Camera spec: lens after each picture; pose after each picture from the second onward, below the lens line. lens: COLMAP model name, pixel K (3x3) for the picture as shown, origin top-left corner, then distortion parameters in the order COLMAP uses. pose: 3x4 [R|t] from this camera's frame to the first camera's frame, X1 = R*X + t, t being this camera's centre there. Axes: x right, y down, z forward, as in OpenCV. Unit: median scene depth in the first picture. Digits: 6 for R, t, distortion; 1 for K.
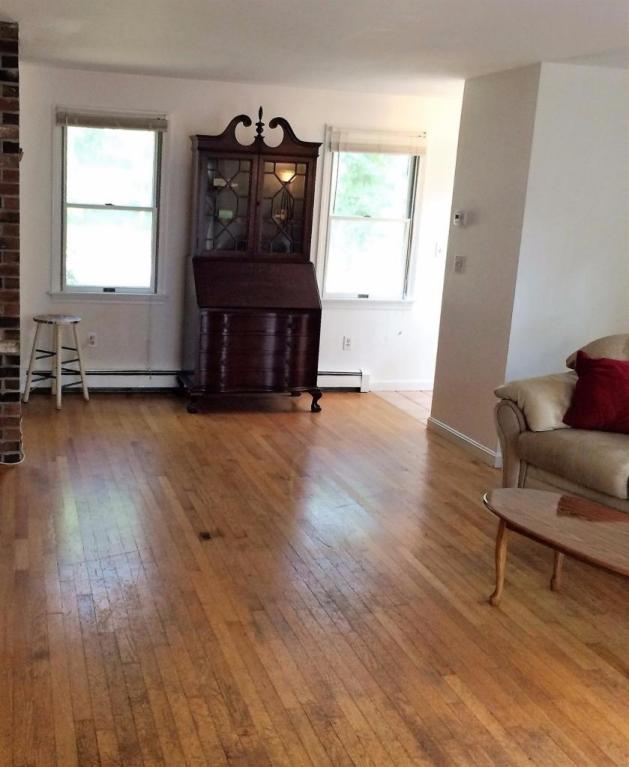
lens RADIAL K [[900.8, 0, 314.5], [0, 900.8, 383.5], [0, 0, 1]] dist [0.081510, -0.029803]
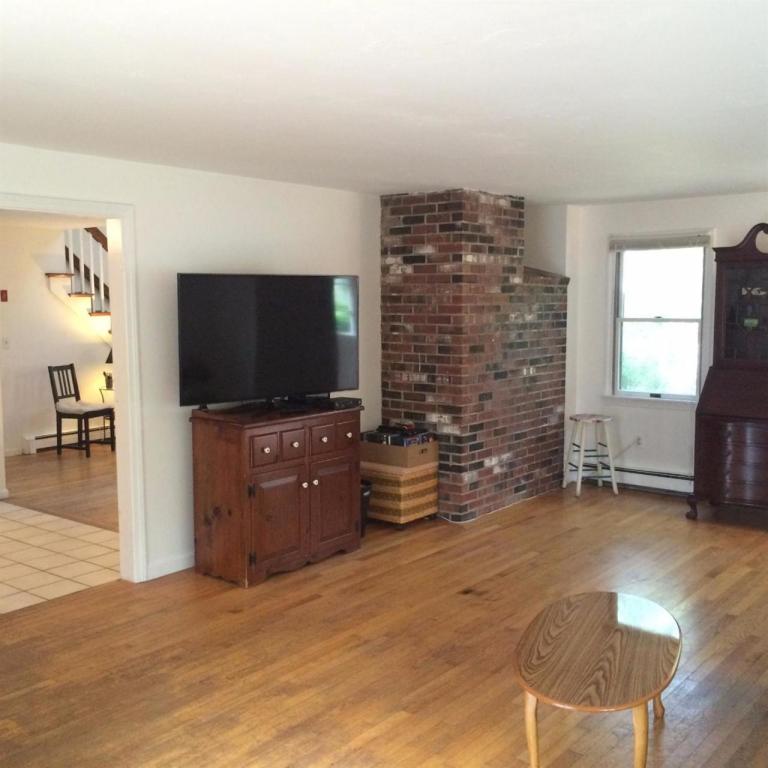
lens RADIAL K [[912.5, 0, 384.0], [0, 912.5, 384.0], [0, 0, 1]] dist [-0.020892, 0.370617]
pose [[0.603476, 0.026114, -0.796953, 0.604619], [-0.130076, 0.989300, -0.066081, -0.005073], [0.786700, 0.143543, 0.600415, 0.129726]]
